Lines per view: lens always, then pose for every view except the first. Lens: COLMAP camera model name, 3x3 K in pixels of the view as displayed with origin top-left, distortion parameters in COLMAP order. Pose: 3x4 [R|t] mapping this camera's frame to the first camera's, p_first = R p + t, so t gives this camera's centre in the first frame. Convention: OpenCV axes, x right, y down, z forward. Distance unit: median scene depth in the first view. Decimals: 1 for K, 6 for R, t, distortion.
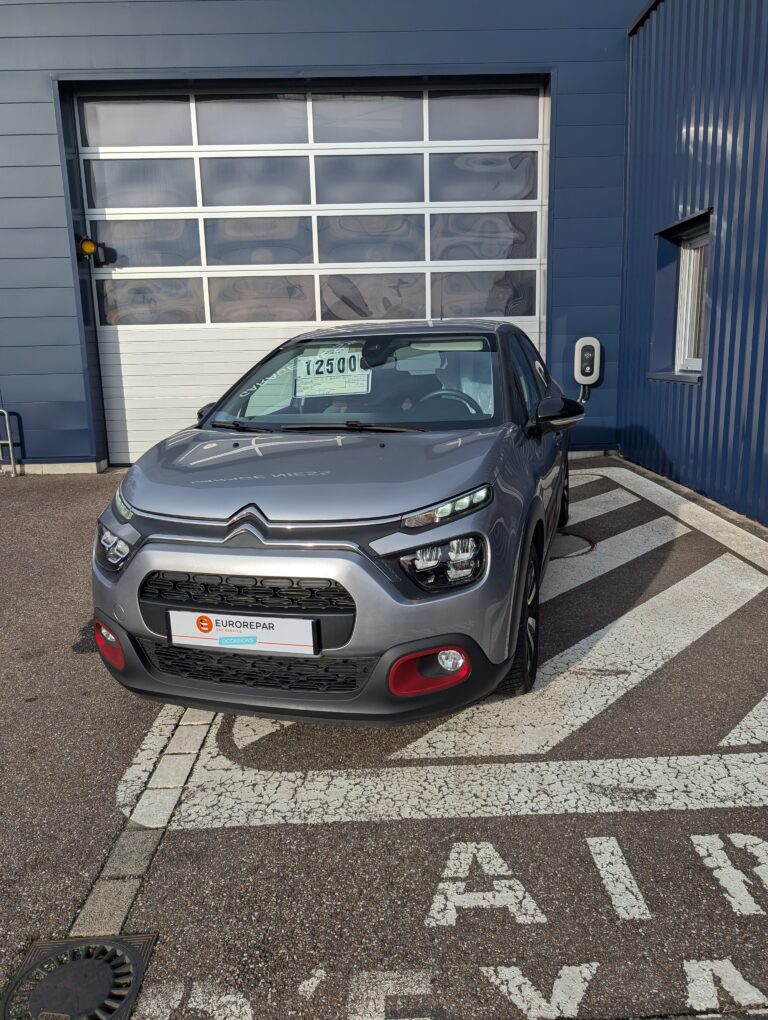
lens RADIAL K [[726.8, 0, 395.8], [0, 726.8, 502.2], [0, 0, 1]] dist [0.004341, 0.000266]
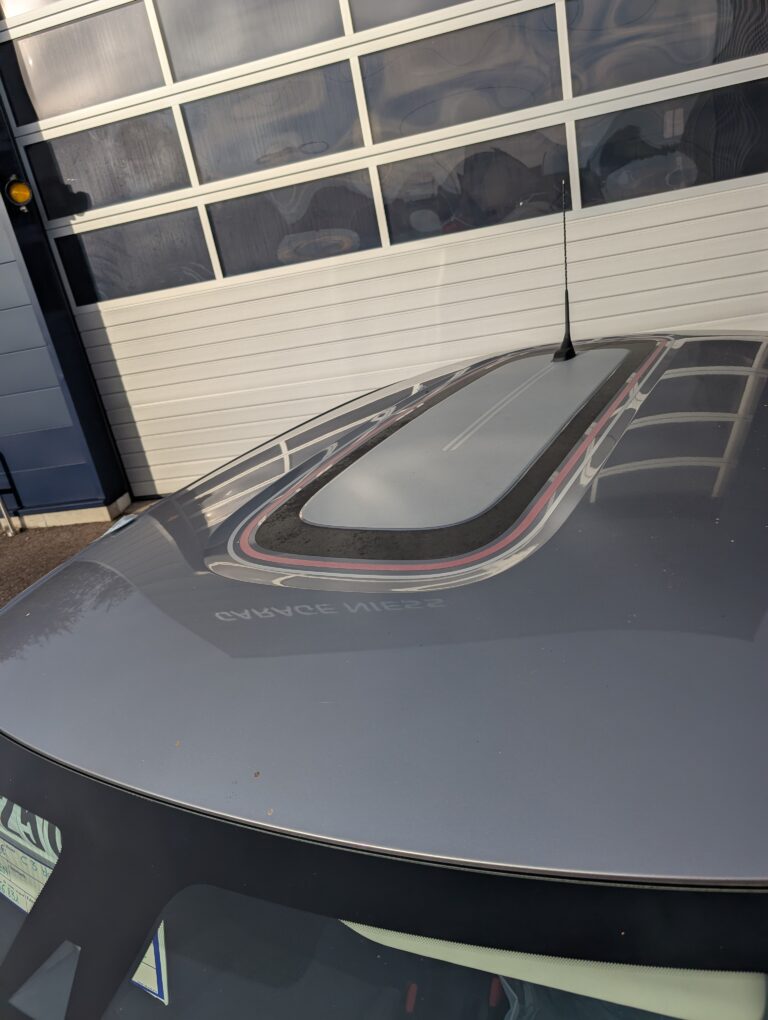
lens RADIAL K [[725.9, 0, 389.8], [0, 725.9, 506.5], [0, 0, 1]] dist [0.004785, -0.002602]
pose [[0.959192, -0.064423, -0.275317, 0.149102], [0.116276, 0.977429, 0.176386, -0.453921], [0.257739, -0.201201, 0.945034, 1.234728]]
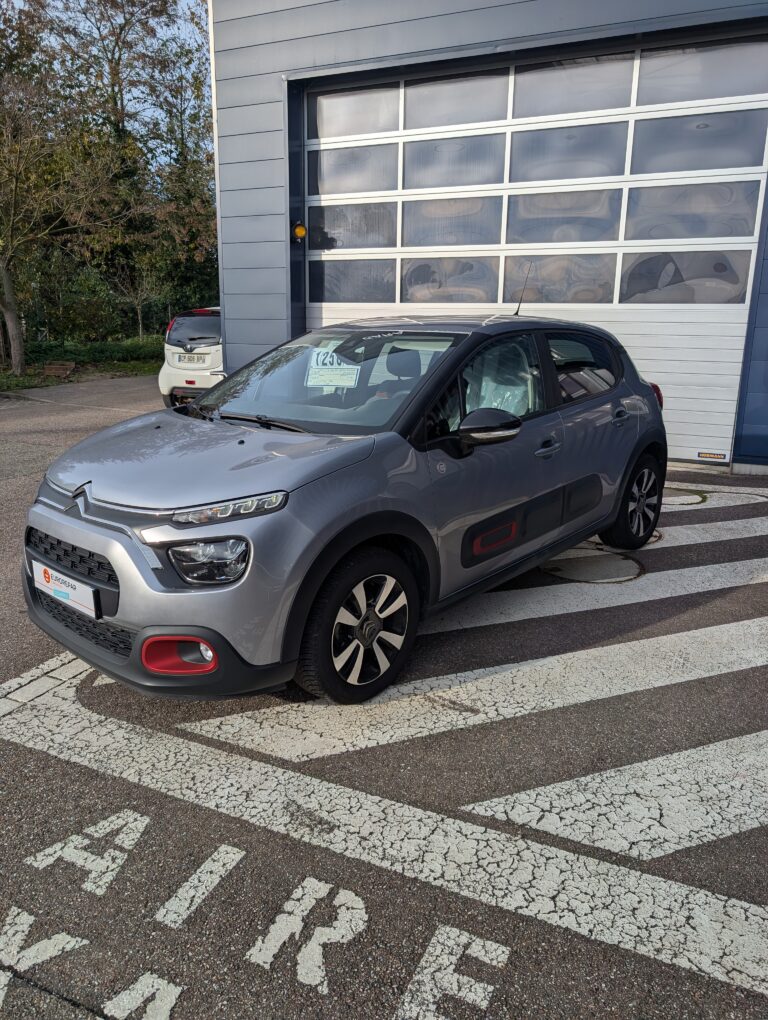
lens RADIAL K [[725.9, 0, 389.8], [0, 725.9, 506.5], [0, 0, 1]] dist [0.004785, -0.002602]
pose [[0.900984, 0.141110, -0.410264, 0.631153], [-0.122960, 0.989908, 0.070446, -0.087215], [0.416064, -0.013025, 0.909242, 0.126554]]
